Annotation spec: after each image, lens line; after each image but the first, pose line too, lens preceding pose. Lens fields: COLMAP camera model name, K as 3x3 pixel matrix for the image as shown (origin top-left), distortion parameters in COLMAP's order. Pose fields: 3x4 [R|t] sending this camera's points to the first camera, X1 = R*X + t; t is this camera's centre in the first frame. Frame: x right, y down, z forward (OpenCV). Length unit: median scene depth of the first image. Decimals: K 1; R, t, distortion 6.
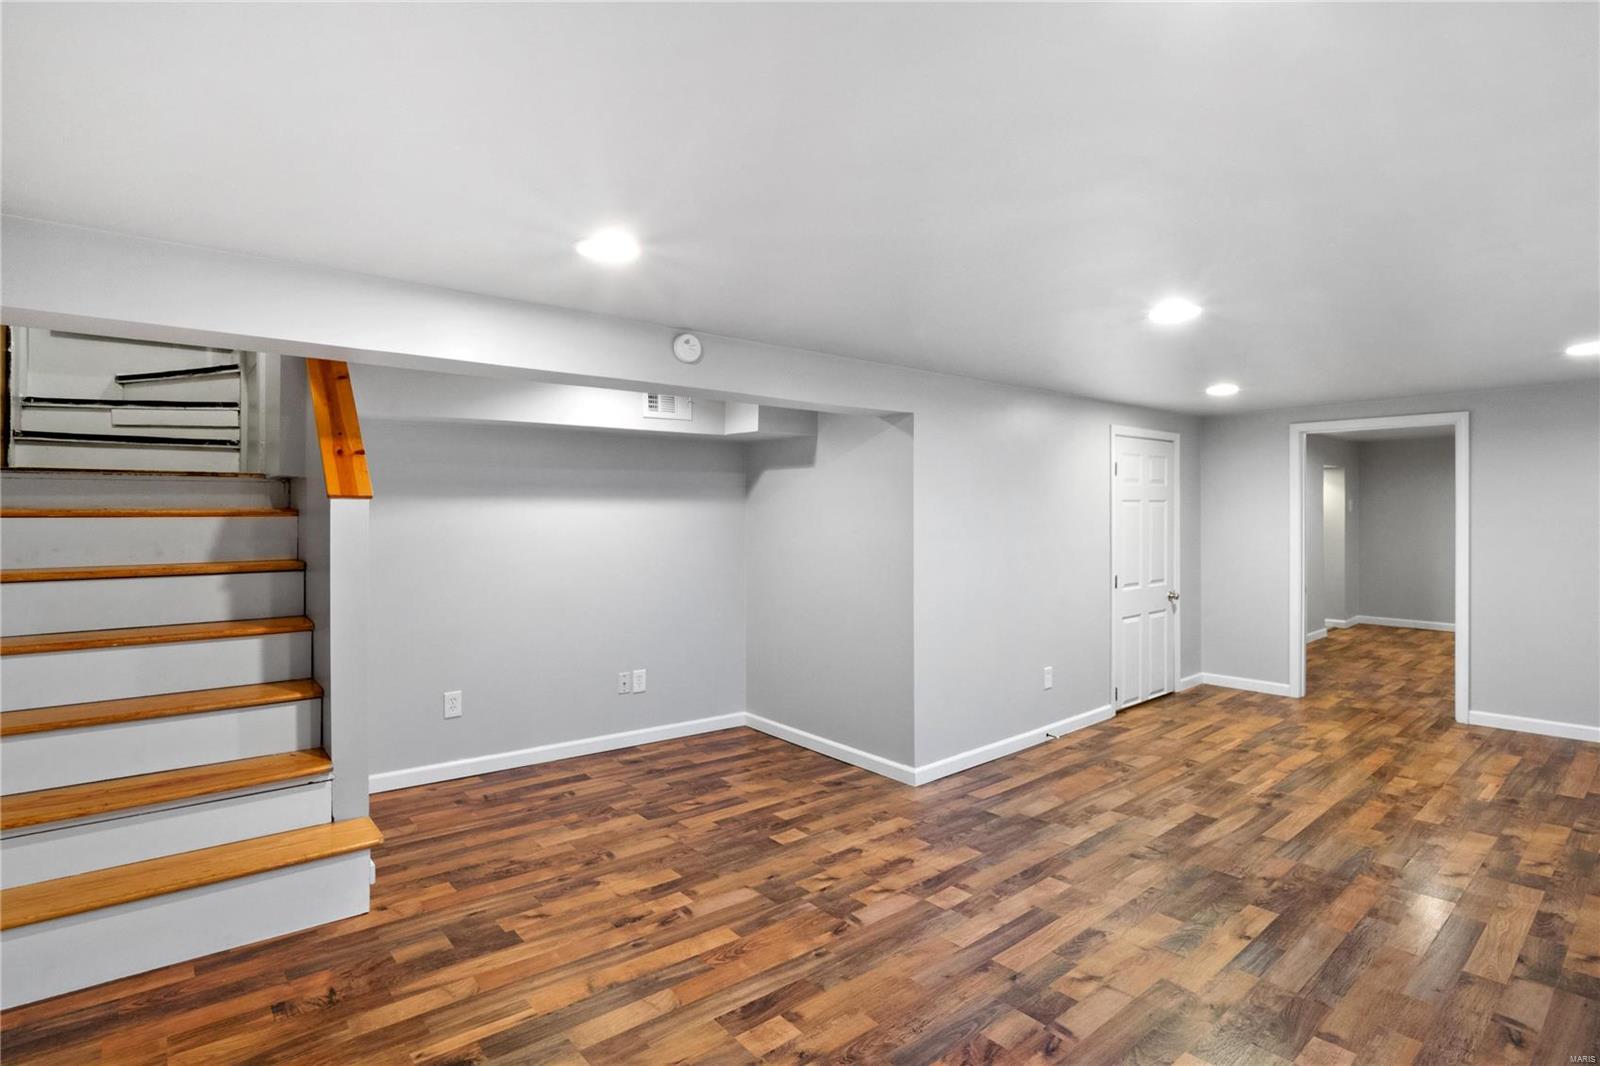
lens RADIAL K [[767.4, 0, 802.4], [0, 767.4, 501.9], [0, 0, 1]] dist [-0.002020, -0.001263]
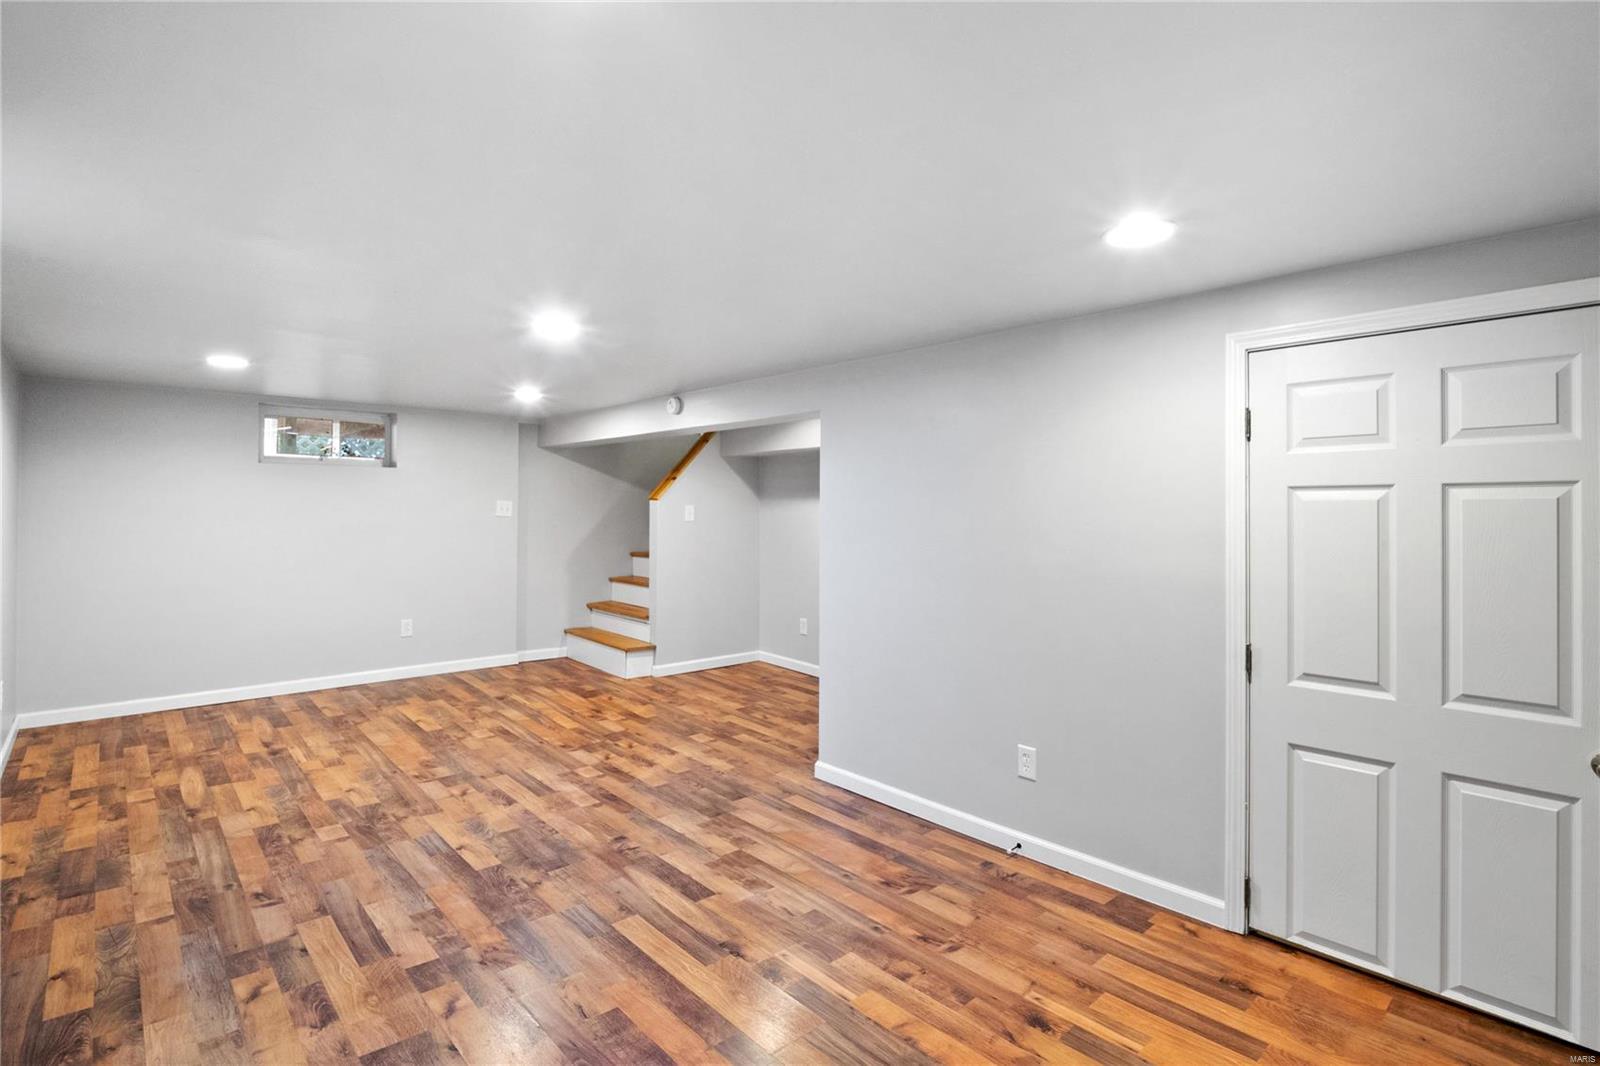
lens RADIAL K [[749.9, 0, 820.5], [0, 749.9, 524.1], [0, 0, 1]] dist [0.002926, -0.015509]
pose [[0.065002, 0.018289, -0.997717, 1.429260], [0.003781, 0.999820, 0.018574, 0.019701], [0.997878, -0.004980, 0.064922, 1.186118]]
